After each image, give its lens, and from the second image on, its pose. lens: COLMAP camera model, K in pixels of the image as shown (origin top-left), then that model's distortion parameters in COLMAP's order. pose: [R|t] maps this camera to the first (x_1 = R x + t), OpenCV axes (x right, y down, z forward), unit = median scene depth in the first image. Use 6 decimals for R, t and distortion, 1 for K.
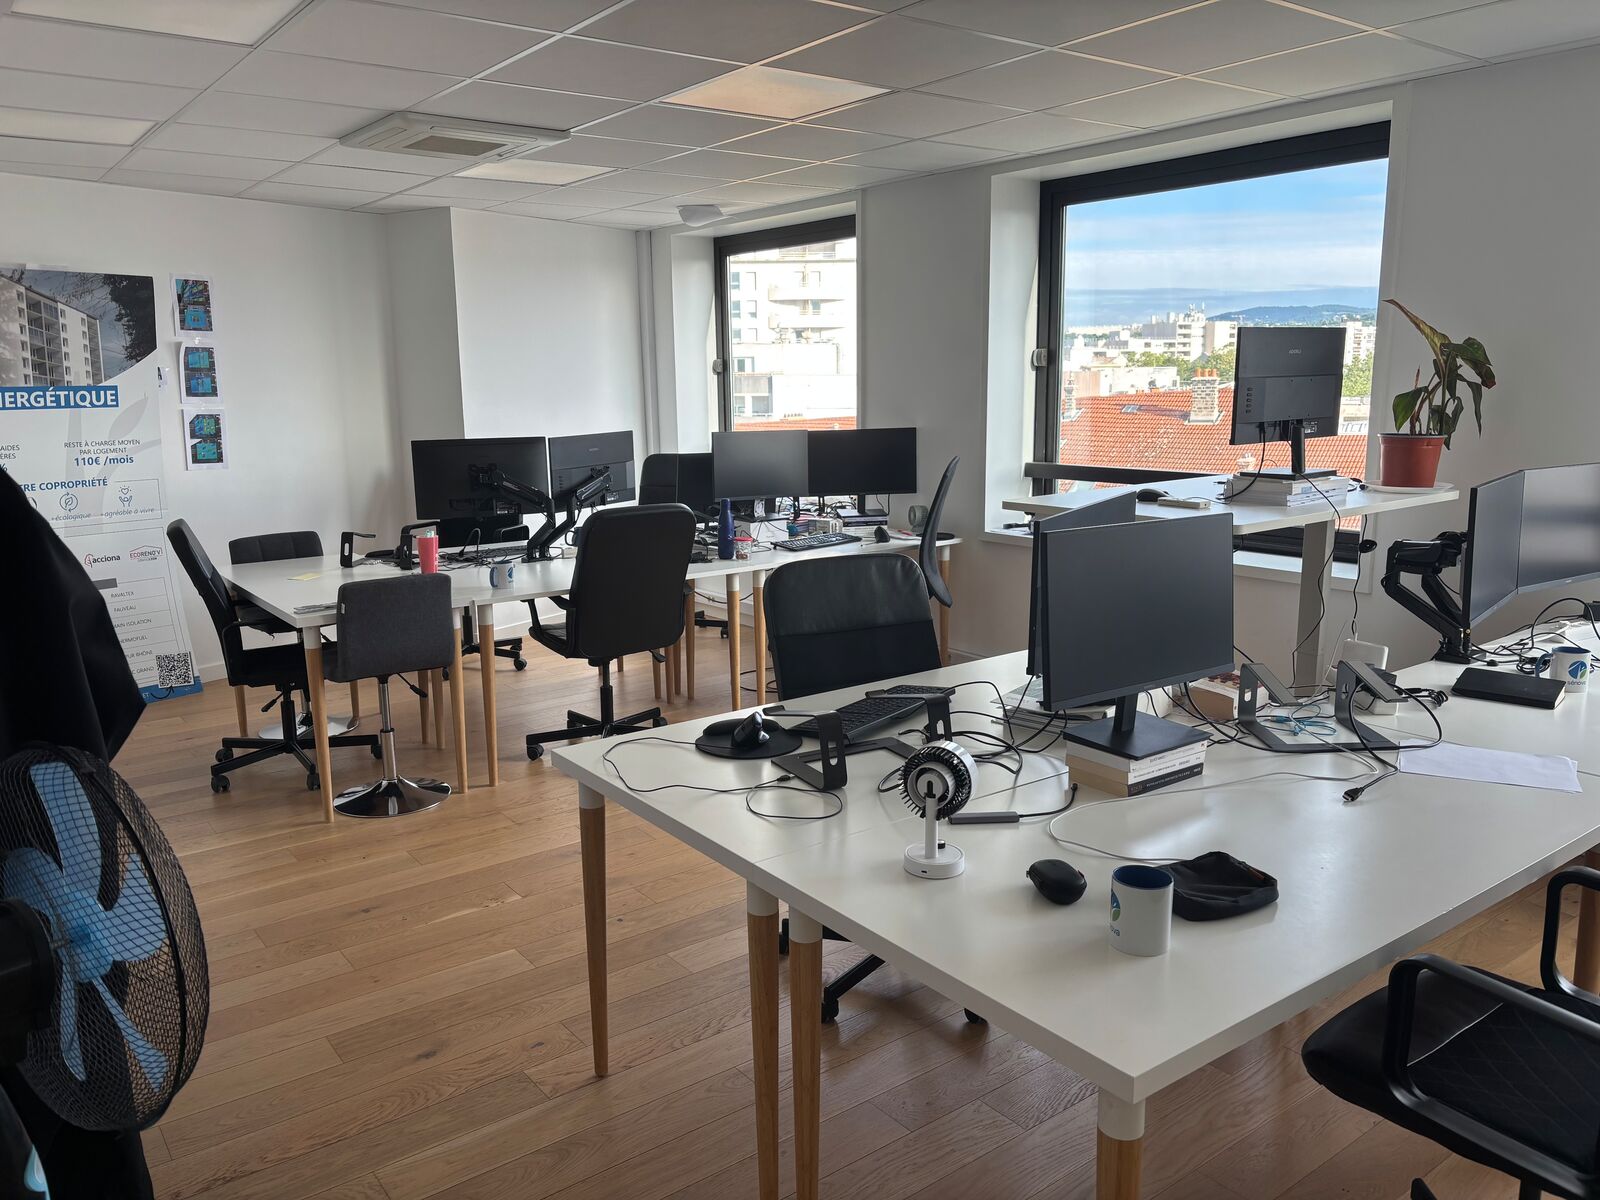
lens RADIAL K [[1206.3, 0, 774.0], [0, 1206.3, 608.3], [0, 0, 1]] dist [0.043836, -0.046605]
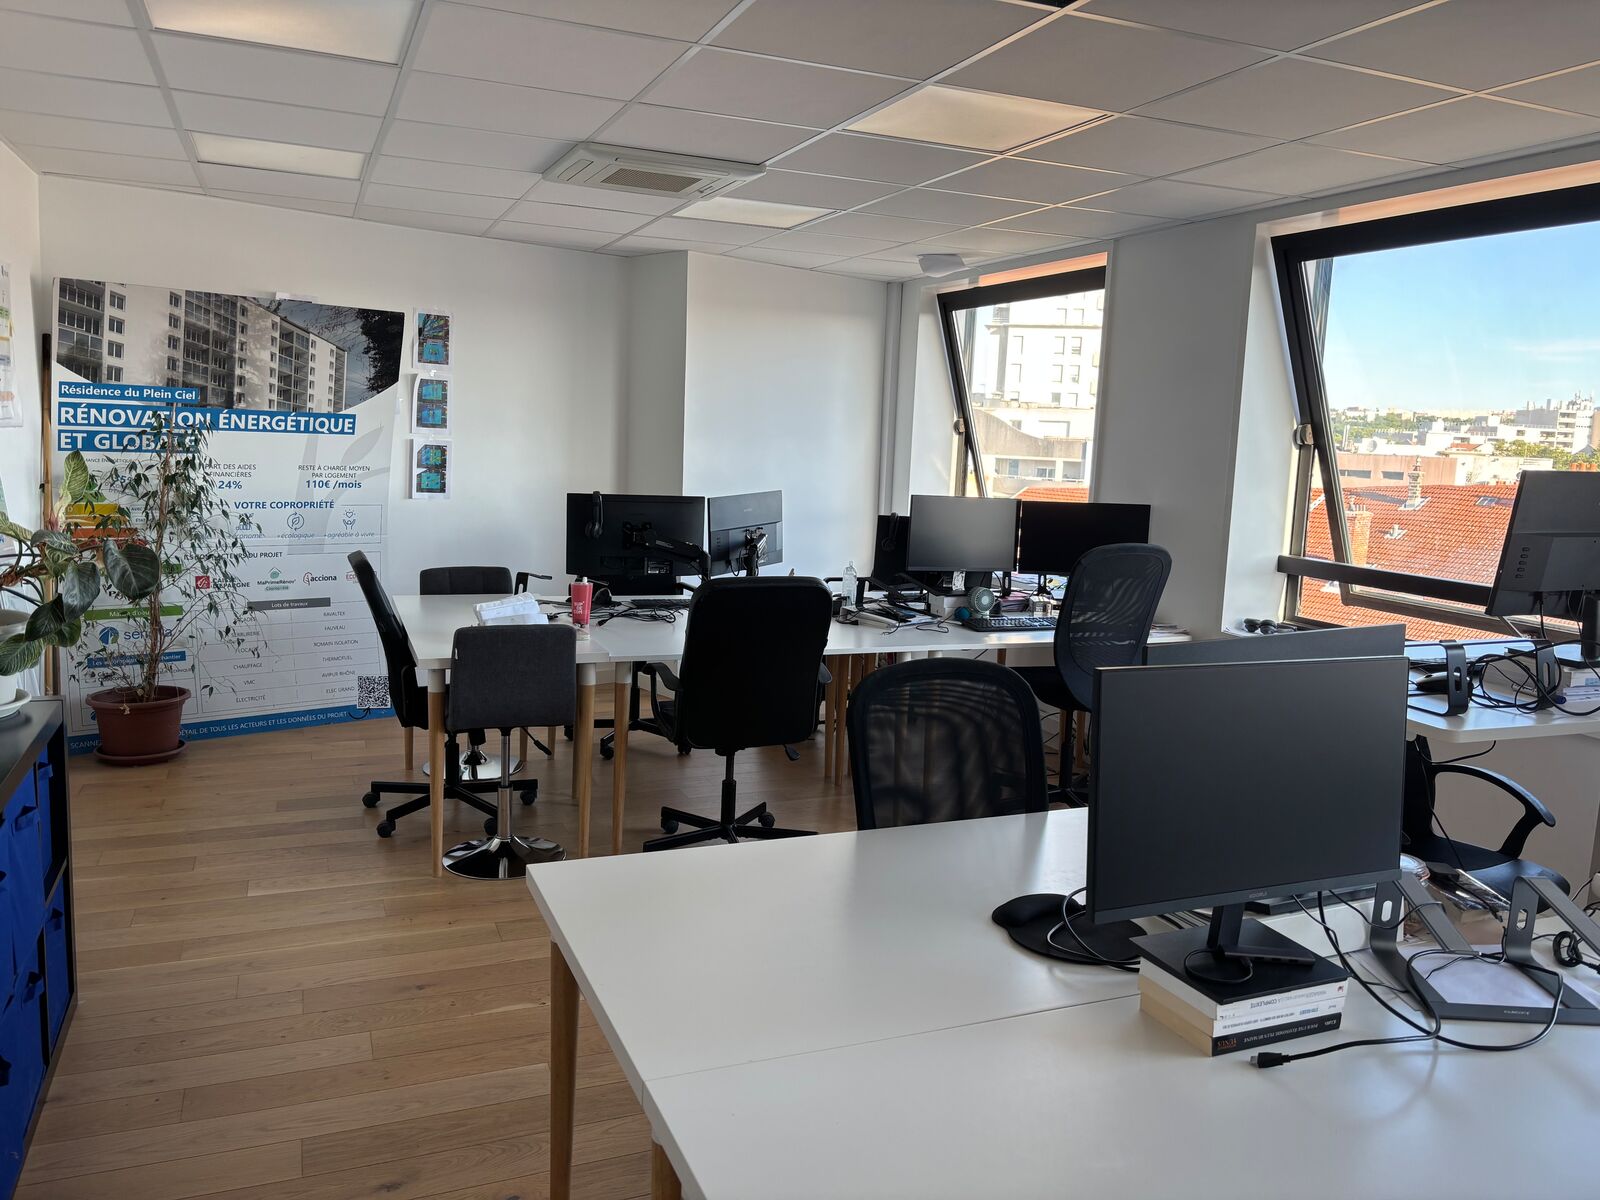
lens RADIAL K [[1206.3, 0, 793.1], [0, 1206.3, 602.2], [0, 0, 1]] dist [0.043836, -0.046605]
pose [[0.969538, 0.086636, -0.229109, 0.071177], [-0.098585, 0.994275, -0.041213, -0.017549], [0.224227, 0.062544, 0.972528, 0.089582]]
